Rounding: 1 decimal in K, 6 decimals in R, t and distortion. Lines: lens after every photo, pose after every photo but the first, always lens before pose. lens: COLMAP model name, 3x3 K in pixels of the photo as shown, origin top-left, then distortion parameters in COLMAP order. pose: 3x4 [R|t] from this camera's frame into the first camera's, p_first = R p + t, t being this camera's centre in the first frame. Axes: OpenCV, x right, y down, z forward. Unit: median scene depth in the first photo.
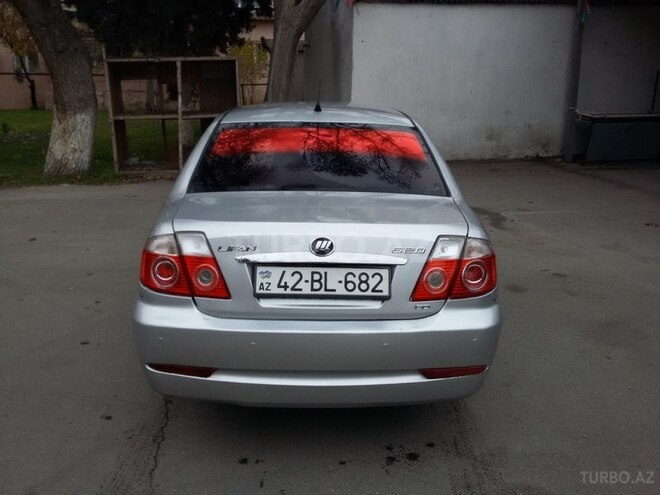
lens RADIAL K [[608.8, 0, 330.0], [0, 608.8, 247.5], [0, 0, 1]] dist [0.008347, 0.007404]
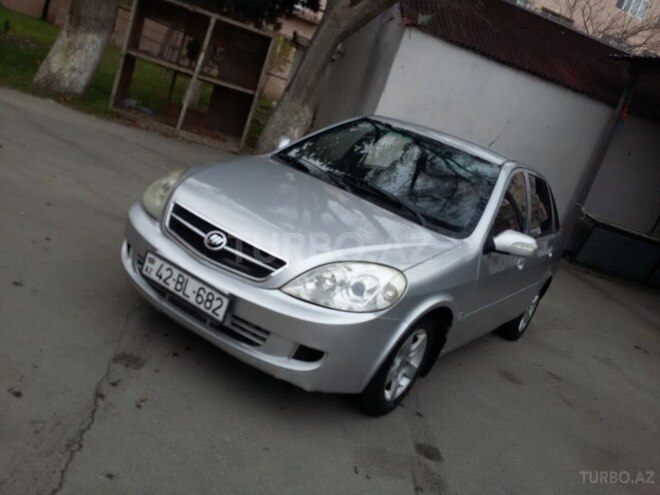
lens RADIAL K [[608.6, 0, 331.4], [0, 608.6, 260.3], [0, 0, 1]] dist [0.008547, -0.004302]
pose [[0.943429, 0.323625, 0.072172, -0.026024], [-0.323311, 0.946152, -0.016314, 0.002021], [-0.073565, -0.007943, 0.997259, 0.054529]]
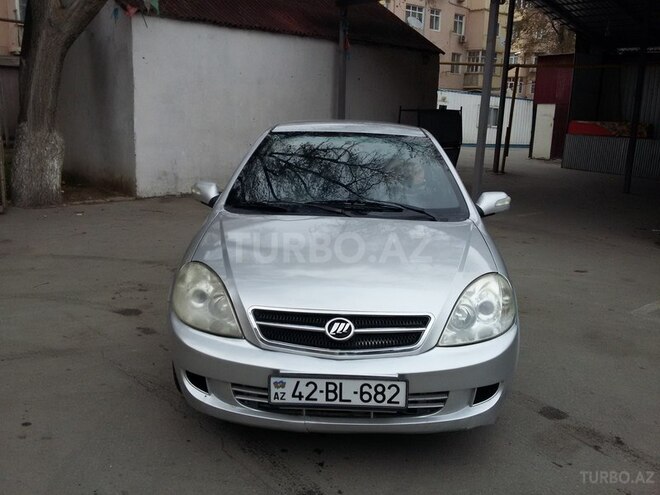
lens RADIAL K [[608.8, 0, 330.0], [0, 608.8, 247.5], [0, 0, 1]] dist [0.008347, 0.007404]
pose [[0.861320, -0.072353, 0.502884, -0.165626], [0.095098, 0.995273, -0.019684, -0.019240], [-0.499083, 0.064777, 0.864130, 0.117180]]
